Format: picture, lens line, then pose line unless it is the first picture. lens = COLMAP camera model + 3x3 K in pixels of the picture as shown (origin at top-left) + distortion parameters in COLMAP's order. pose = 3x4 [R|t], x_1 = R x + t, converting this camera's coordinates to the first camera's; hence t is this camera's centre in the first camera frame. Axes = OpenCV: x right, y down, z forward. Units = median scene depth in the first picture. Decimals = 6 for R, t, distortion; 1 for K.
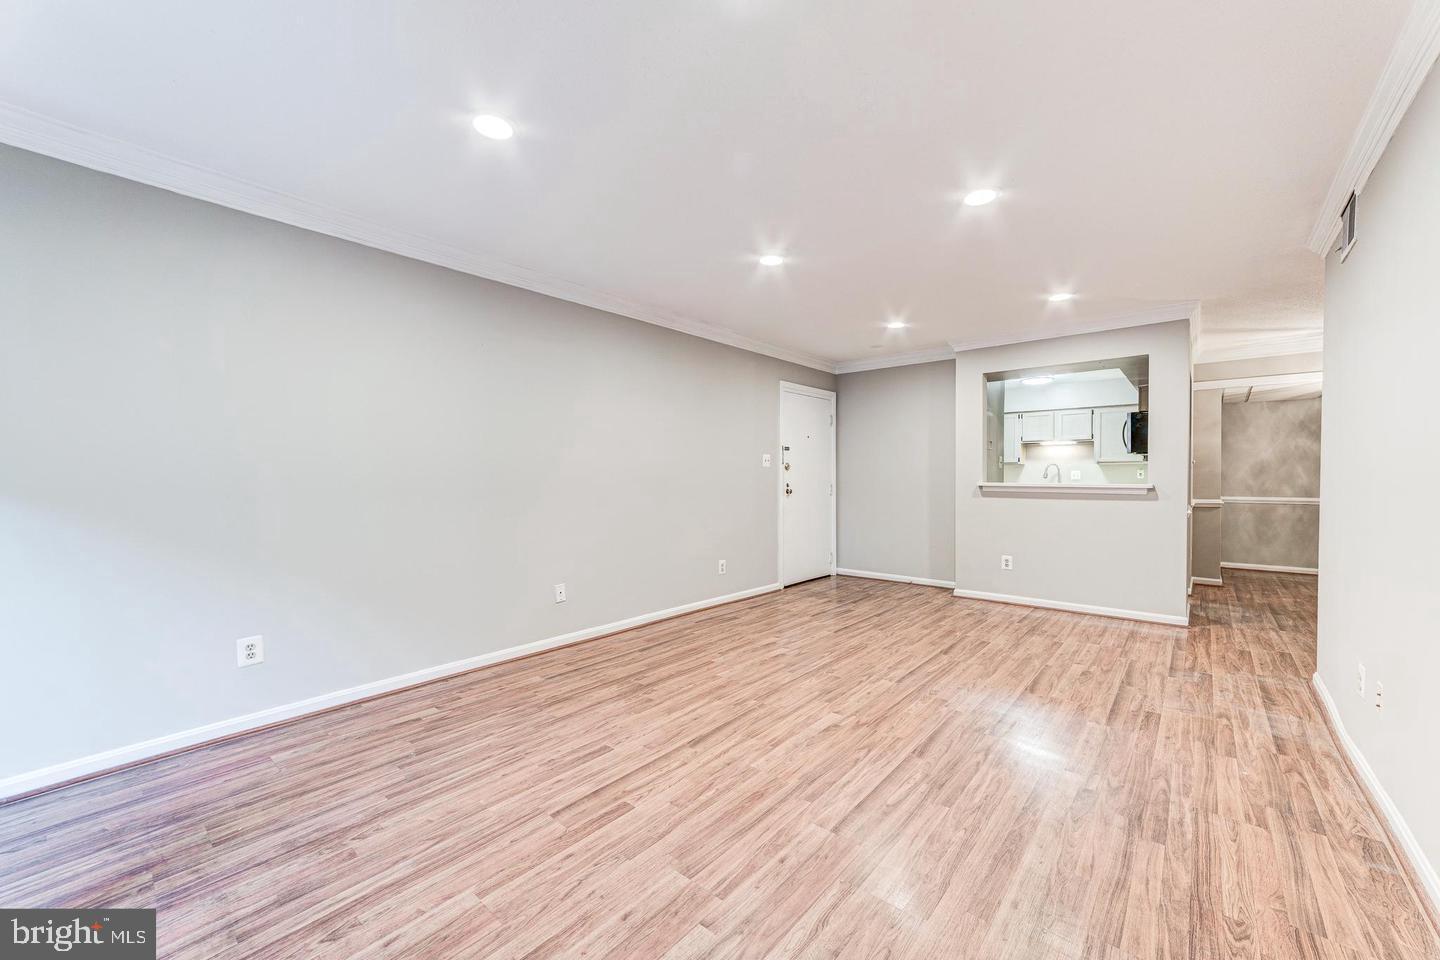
lens RADIAL K [[561.3, 0, 742.9], [0, 561.3, 488.2], [0, 0, 1]] dist [-0.008667, 0.007633]
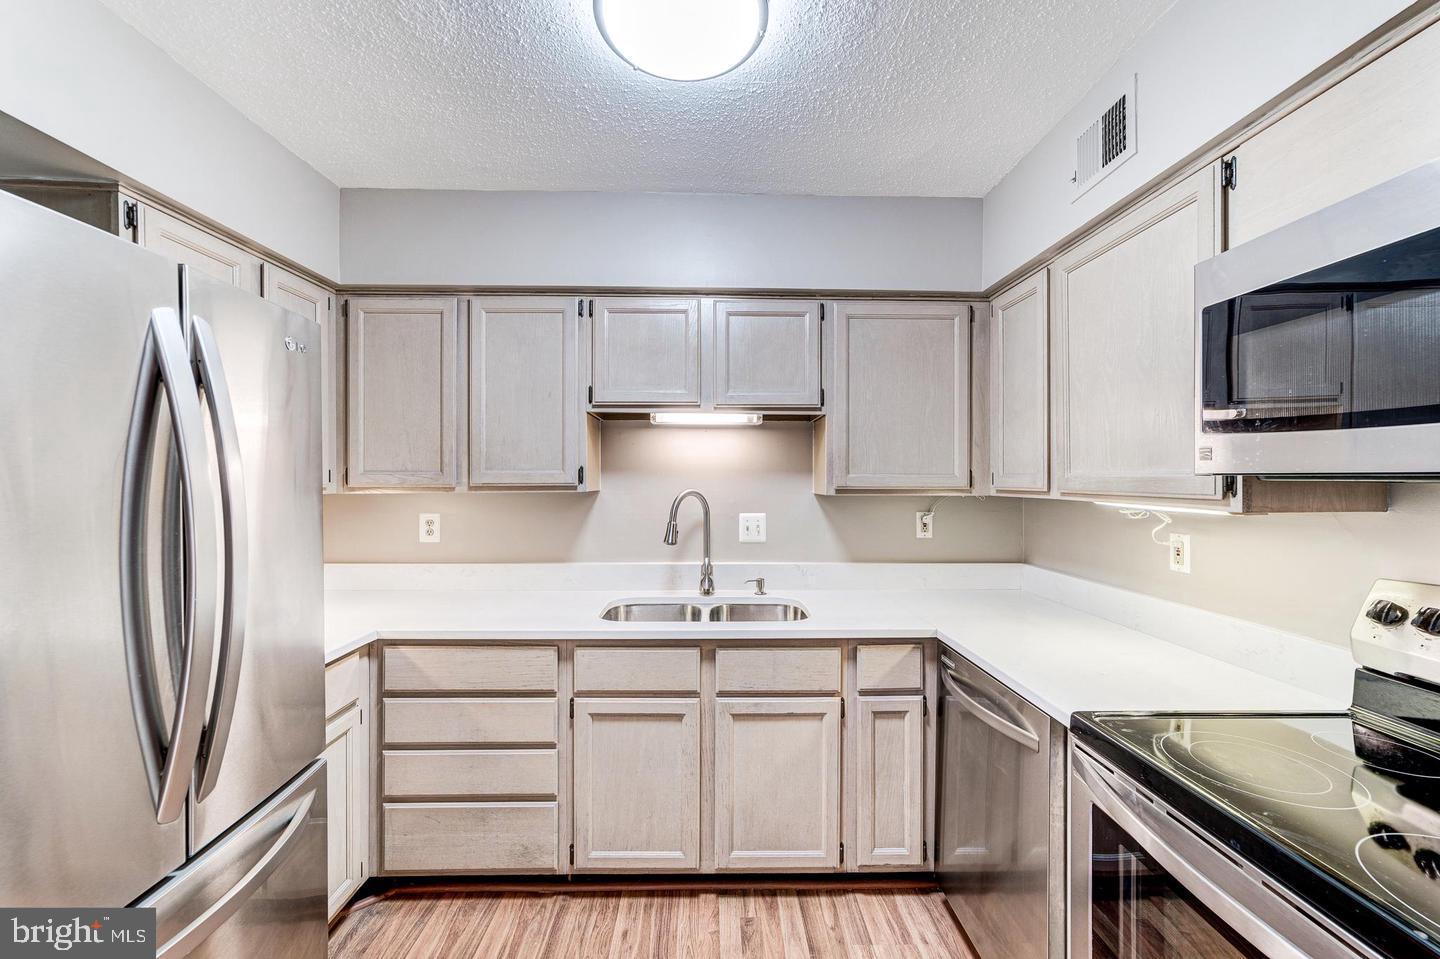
lens RADIAL K [[581.4, 0, 720.0], [0, 581.4, 479.5], [0, 0, 1]] dist [-0.029666, 0.024339]
pose [[0.764353, 0.004528, 0.644782, 0.681085], [0.006666, 0.999866, -0.014924, -0.081206], [-0.644764, 0.015706, 0.764220, 1.392411]]
